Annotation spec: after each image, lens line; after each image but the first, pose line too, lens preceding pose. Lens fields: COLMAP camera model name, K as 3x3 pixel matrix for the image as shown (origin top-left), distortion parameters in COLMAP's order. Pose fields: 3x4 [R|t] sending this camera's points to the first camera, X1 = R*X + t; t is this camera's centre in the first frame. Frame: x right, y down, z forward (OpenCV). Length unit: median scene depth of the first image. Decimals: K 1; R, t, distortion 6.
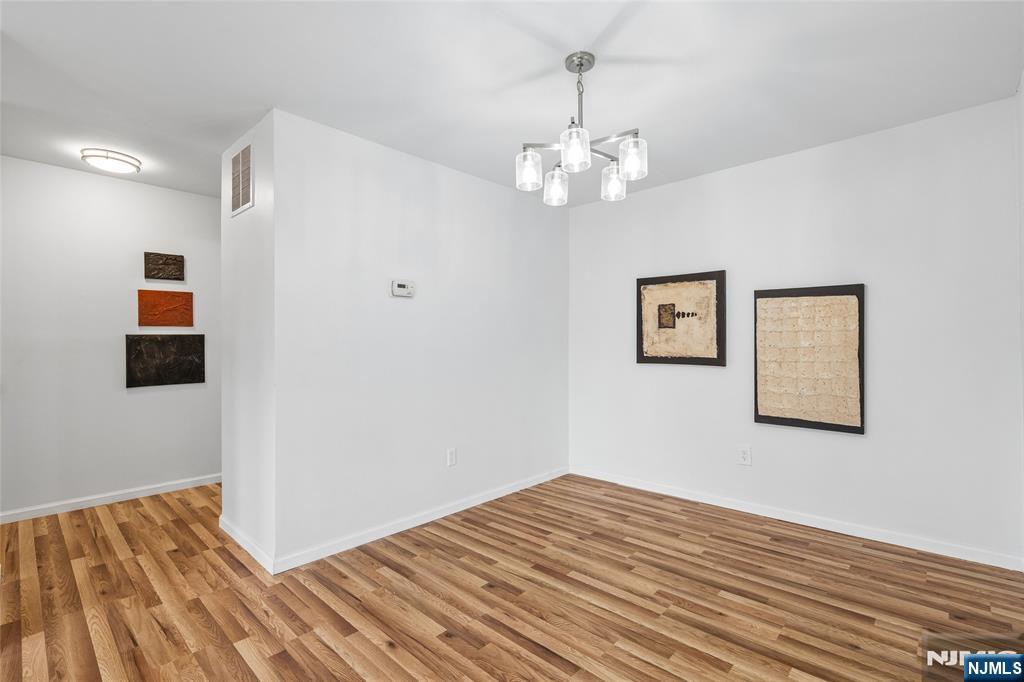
lens RADIAL K [[463.2, 0, 514.0], [0, 463.2, 337.2], [0, 0, 1]] dist [-0.006527, 0.002820]
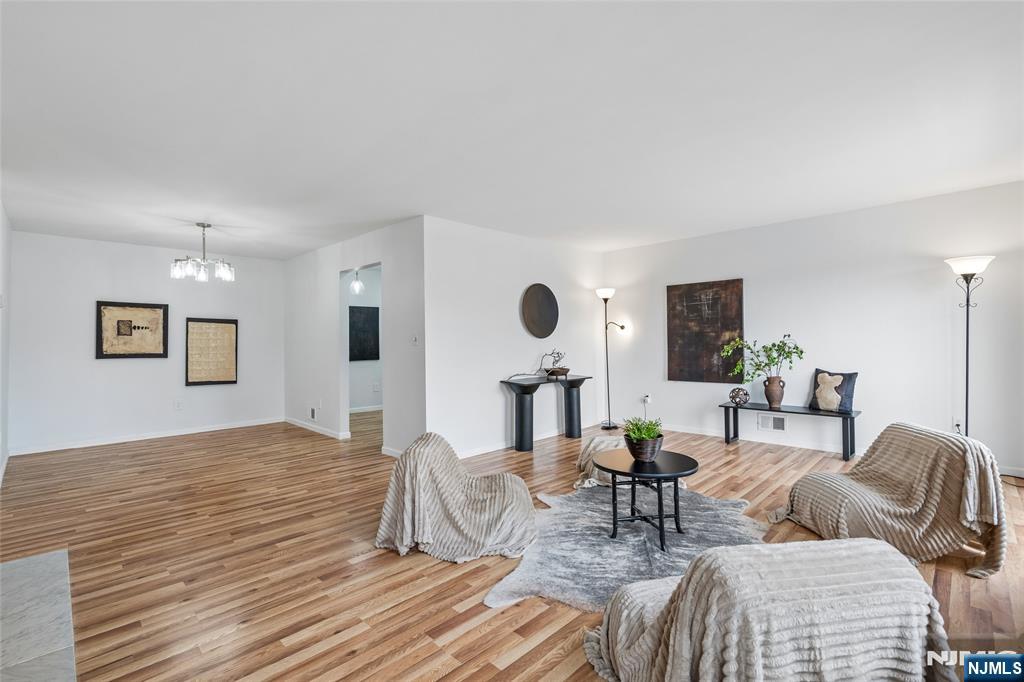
lens RADIAL K [[463.2, 0, 512.7], [0, 463.2, 337.2], [0, 0, 1]] dist [-0.006527, 0.002820]
pose [[0.024168, 0.017061, 0.999562, -1.397799], [-0.006752, 0.999834, -0.016902, 0.004144], [-0.999685, -0.006340, 0.024279, -0.409586]]
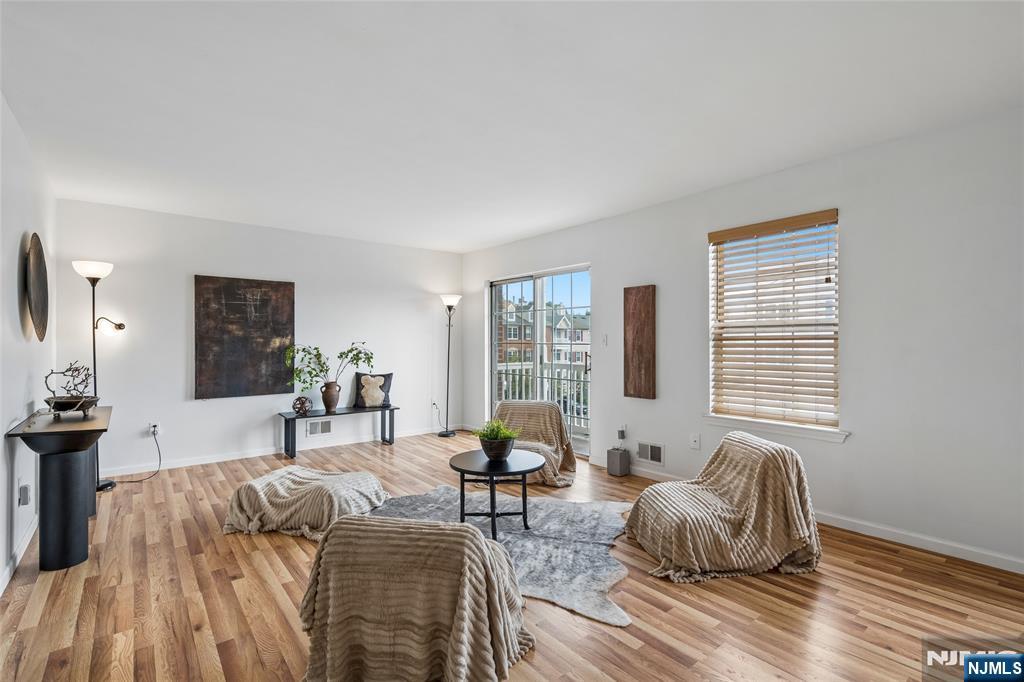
lens RADIAL K [[463.2, 0, 506.0], [0, 463.2, 355.8], [0, 0, 1]] dist [-0.006527, 0.002820]
pose [[-0.990700, 0.005072, 0.135972, -0.640235], [0.006044, 0.999959, 0.006742, 0.004977], [-0.135932, 0.007501, -0.990690, 0.297013]]
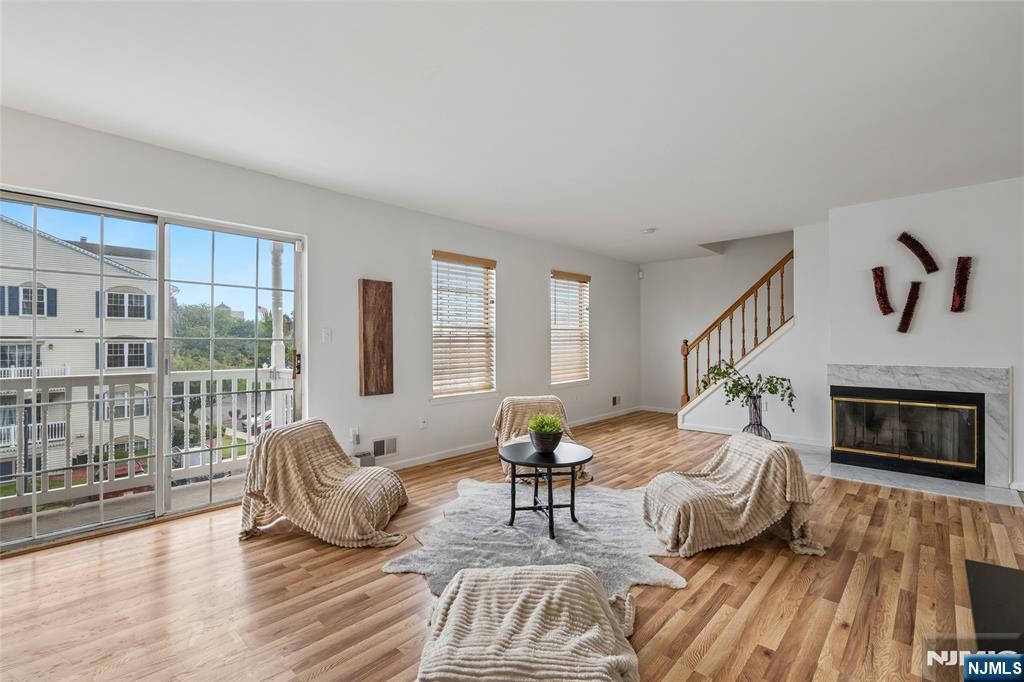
lens RADIAL K [[463.2, 0, 515.2], [0, 463.2, 338.8], [0, 0, 1]] dist [-0.006527, 0.002820]
pose [[0.014788, 0.003609, -0.999884, 0.481456], [0.019487, 0.999803, 0.003897, -0.017248], [0.999701, -0.019543, 0.014715, -0.717037]]
